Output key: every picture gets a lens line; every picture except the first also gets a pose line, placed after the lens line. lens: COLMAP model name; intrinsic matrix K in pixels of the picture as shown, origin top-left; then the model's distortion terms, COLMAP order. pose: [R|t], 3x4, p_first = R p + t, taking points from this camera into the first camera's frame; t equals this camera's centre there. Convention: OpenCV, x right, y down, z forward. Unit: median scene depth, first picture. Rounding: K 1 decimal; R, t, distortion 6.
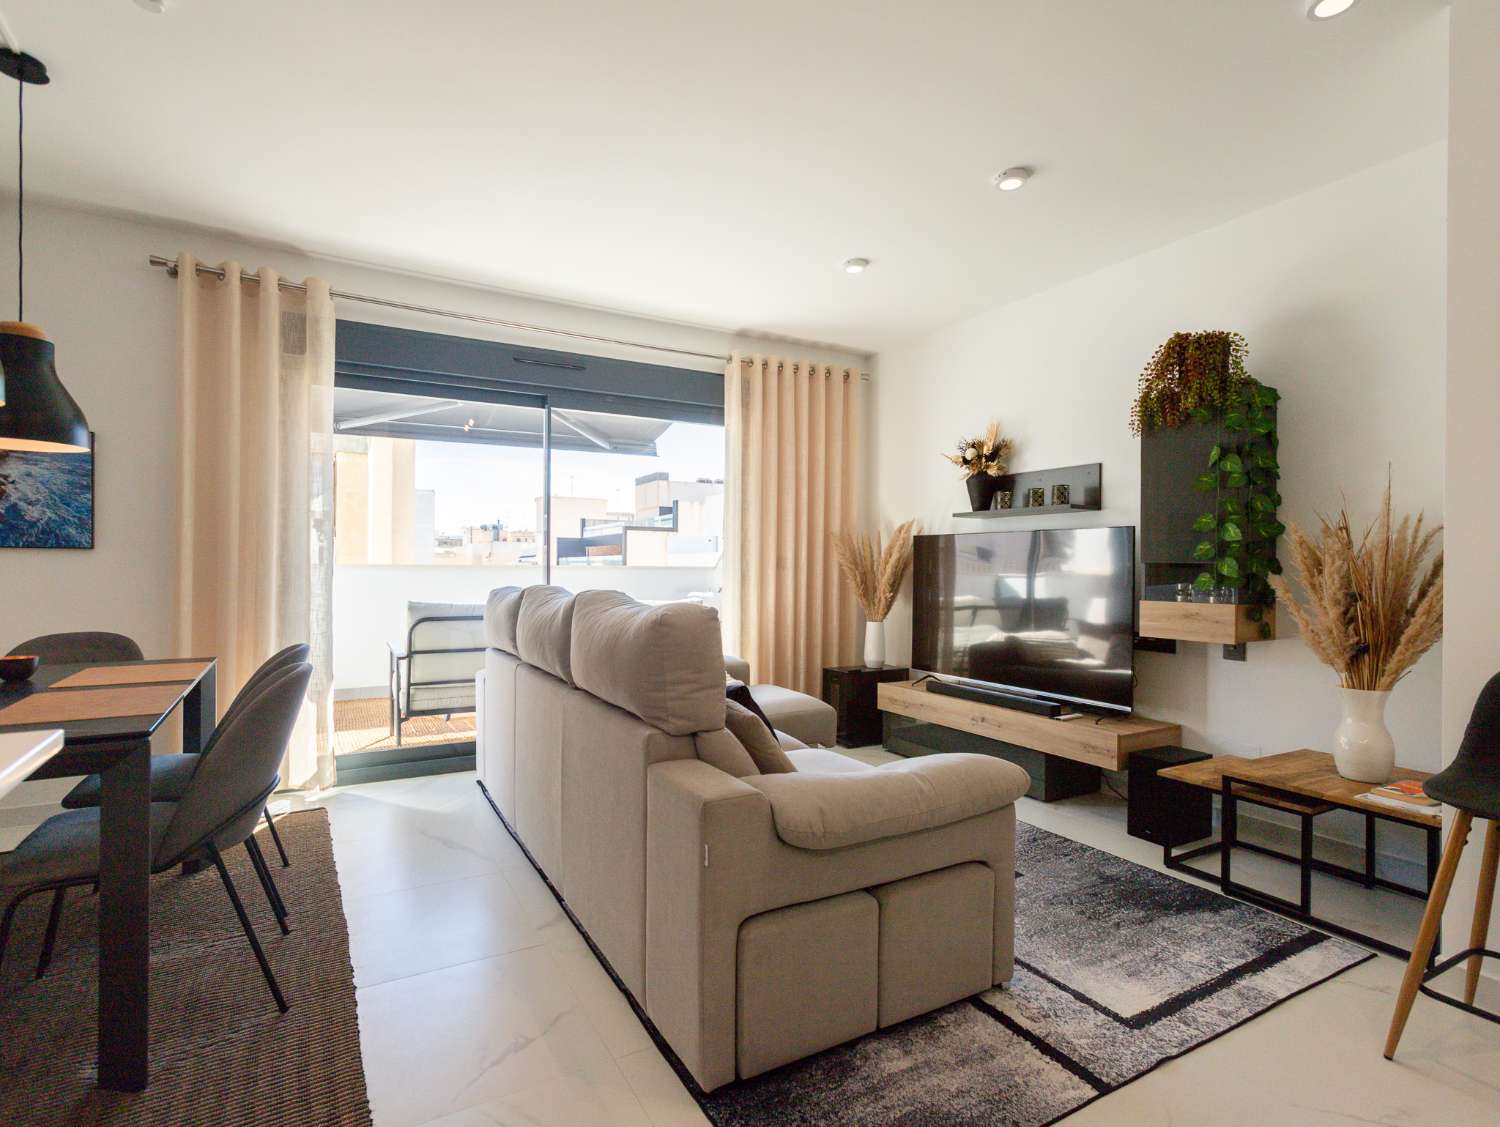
lens RADIAL K [[755.7, 0, 748.3], [0, 755.7, 564.3], [0, 0, 1]] dist [-0.011782, 0.009798]
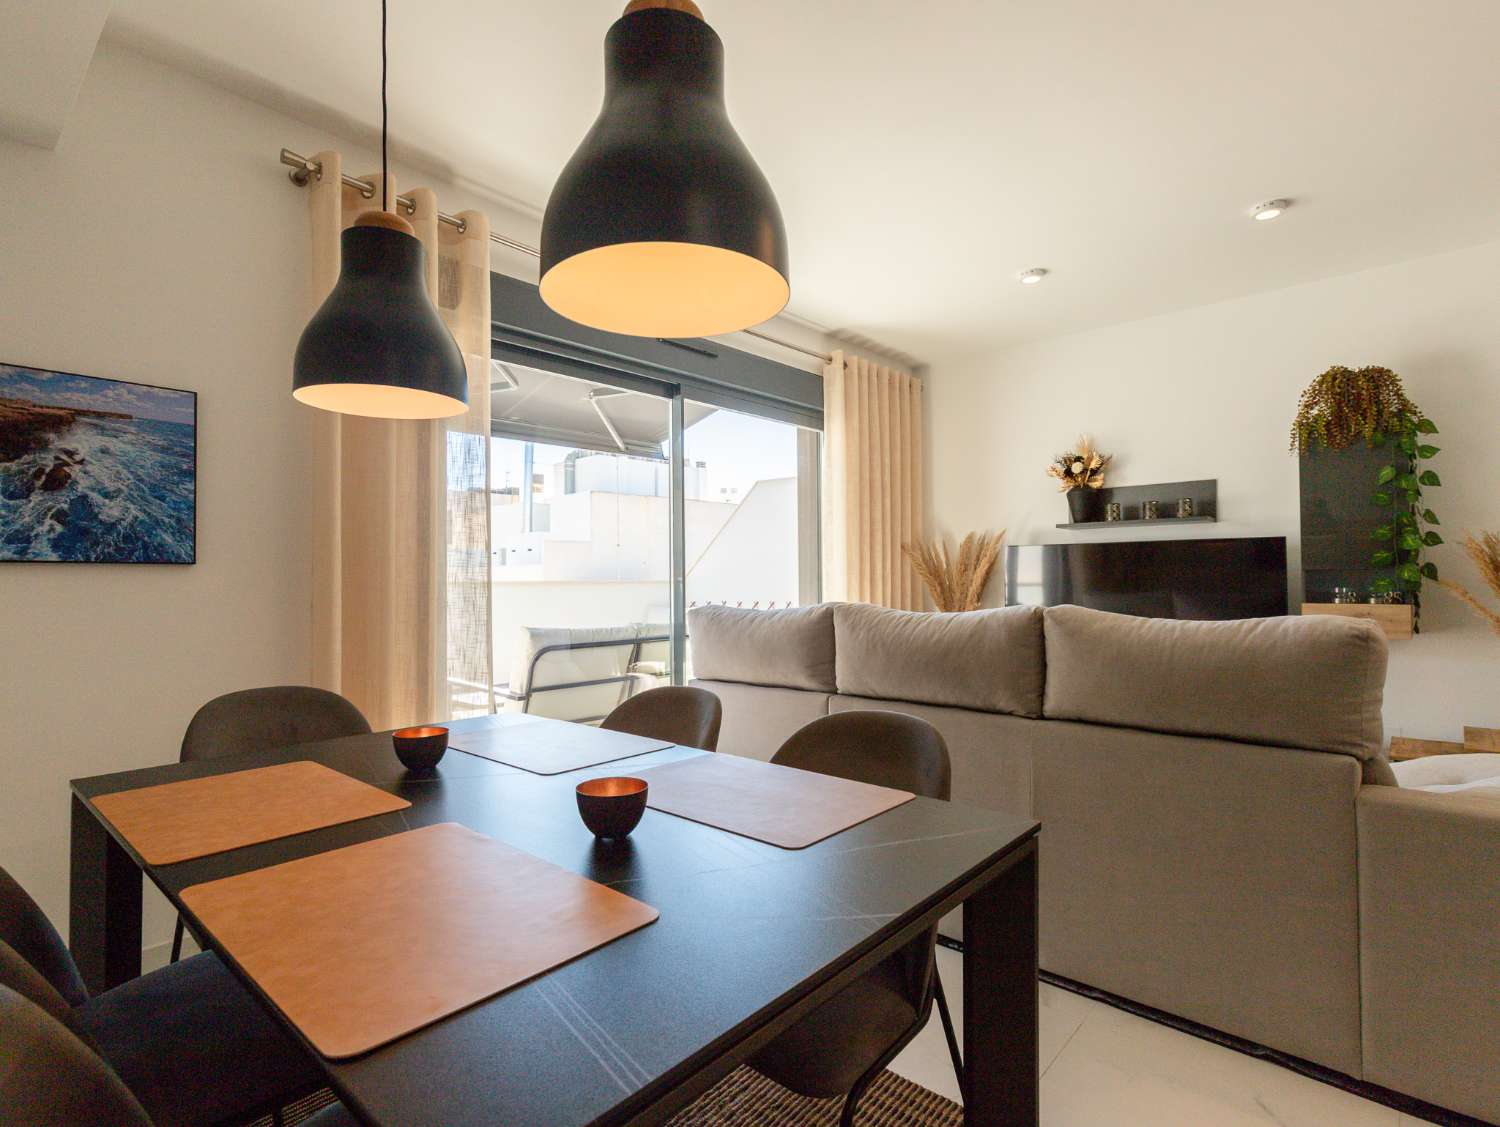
lens RADIAL K [[755.7, 0, 739.9], [0, 755.7, 569.2], [0, 0, 1]] dist [-0.011782, 0.009798]
pose [[0.950135, -0.009793, 0.311685, -0.625865], [0.013239, 0.999872, -0.008941, -0.003365], [-0.311558, 0.012622, 0.950143, 0.205598]]
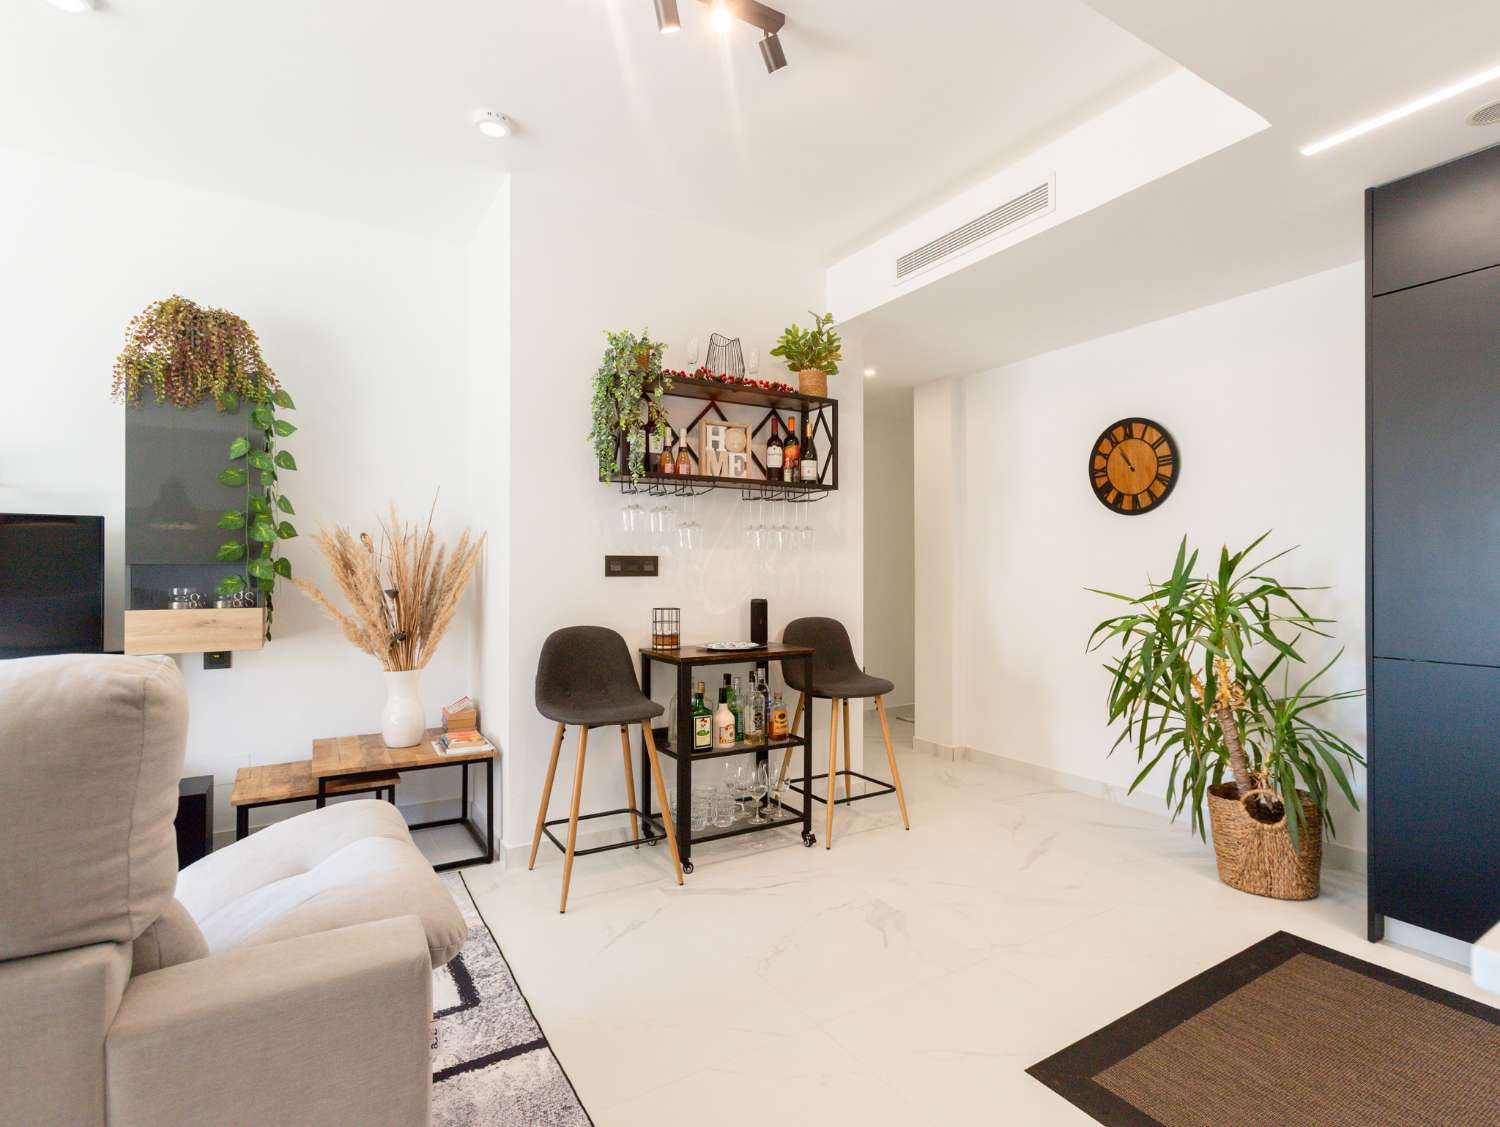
lens RADIAL K [[755.7, 0, 784.5], [0, 755.7, 566.6], [0, 0, 1]] dist [-0.011782, 0.009798]
pose [[-0.062969, -0.001931, 0.998014, -0.325609], [-0.003438, 0.999993, 0.001718, -0.002328], [-0.998010, -0.003323, -0.062975, 0.360308]]
